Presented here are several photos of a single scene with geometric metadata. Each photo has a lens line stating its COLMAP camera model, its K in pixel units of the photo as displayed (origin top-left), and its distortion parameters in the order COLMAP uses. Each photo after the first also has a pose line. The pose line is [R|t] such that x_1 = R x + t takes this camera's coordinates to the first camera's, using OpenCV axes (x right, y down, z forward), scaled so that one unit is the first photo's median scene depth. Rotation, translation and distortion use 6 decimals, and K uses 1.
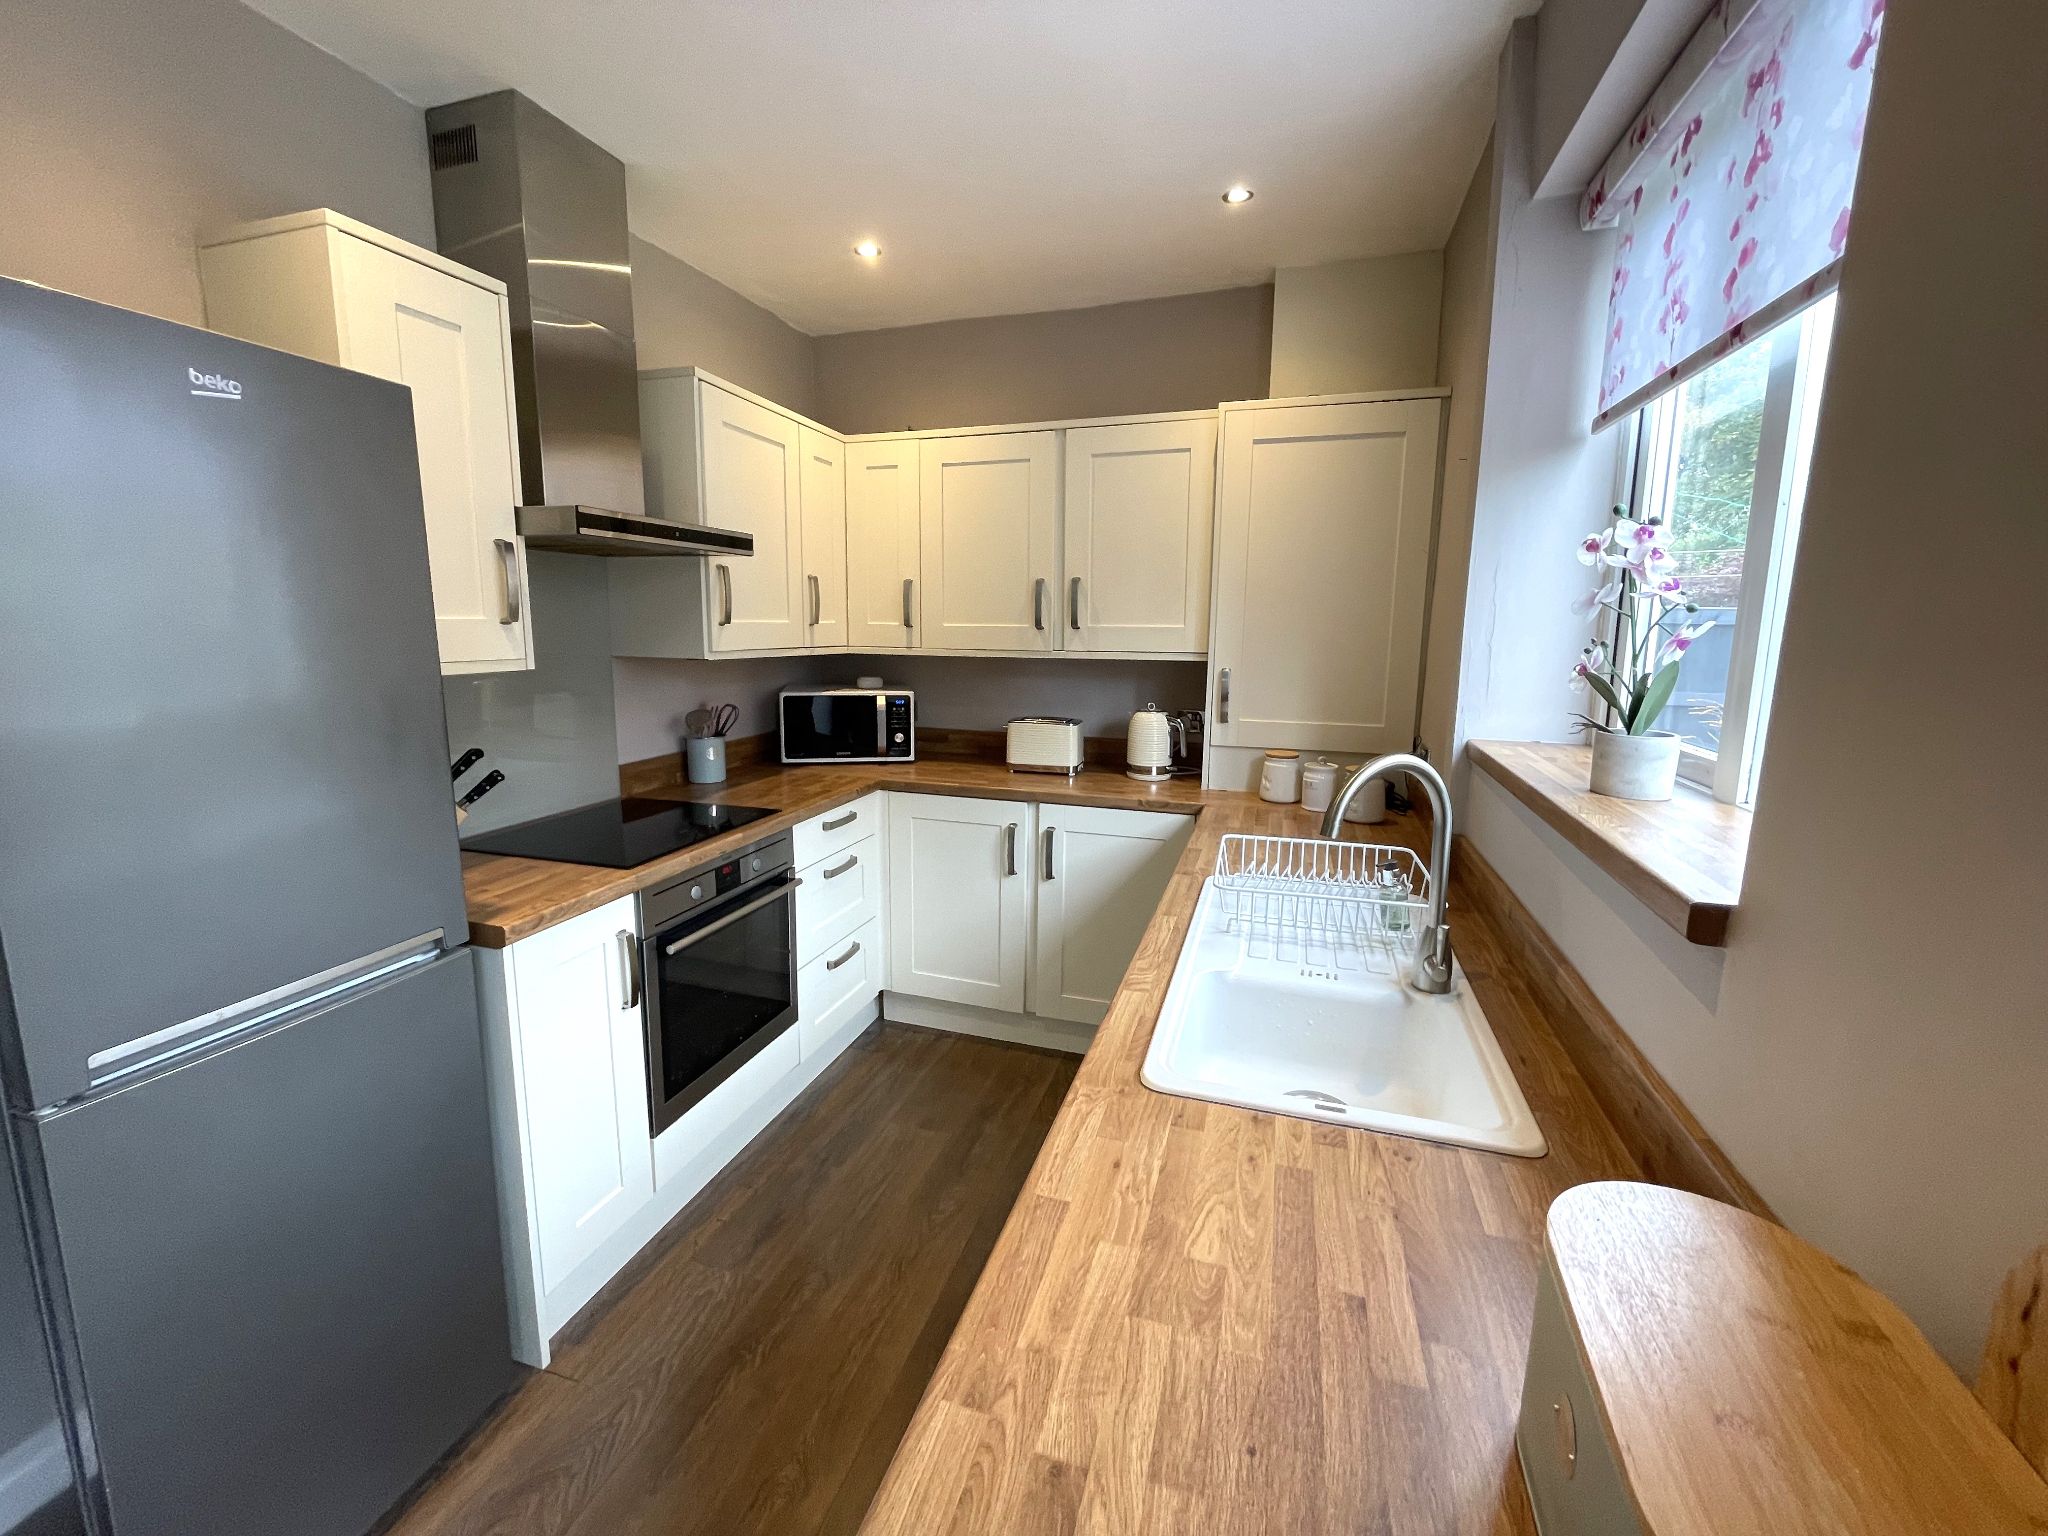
lens RADIAL K [[826.2, 0, 1019.8], [0, 826.2, 752.7], [0, 0, 1]] dist [-0.003463, -0.000215]
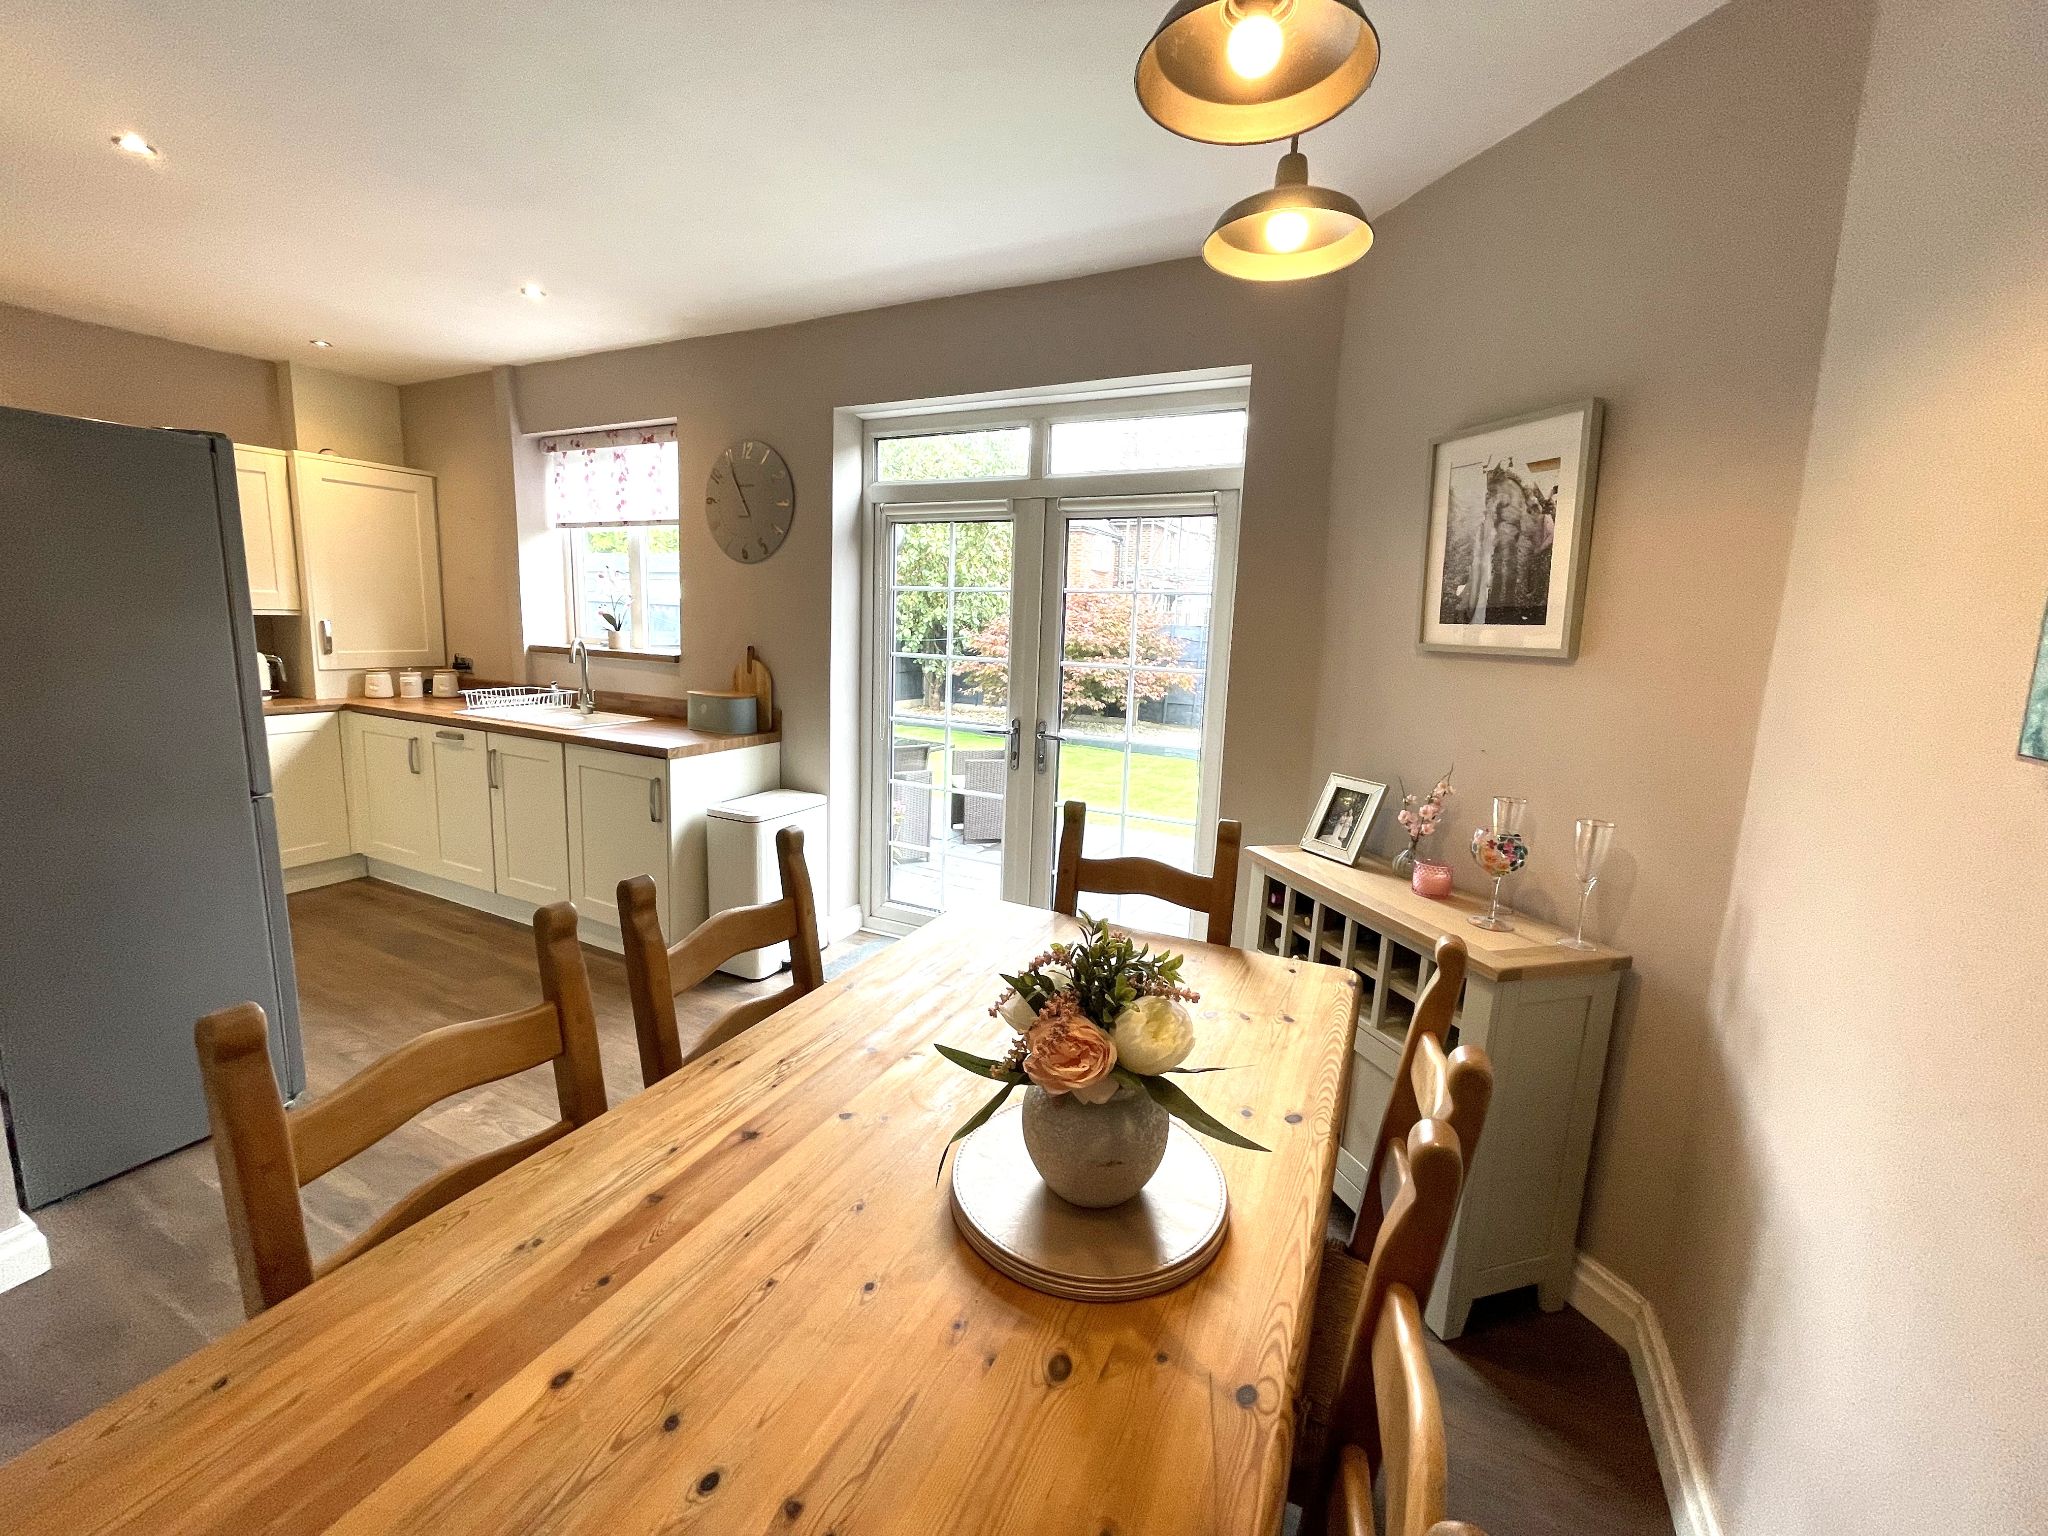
lens RADIAL K [[826.2, 0, 1026.4], [0, 826.2, 750.5], [0, 0, 1]] dist [-0.003463, -0.000215]
pose [[0.148850, -0.156210, 0.976444, -1.055112], [0.124747, 0.982522, 0.138165, 0.087132], [-0.980960, 0.101242, 0.165735, -0.516829]]
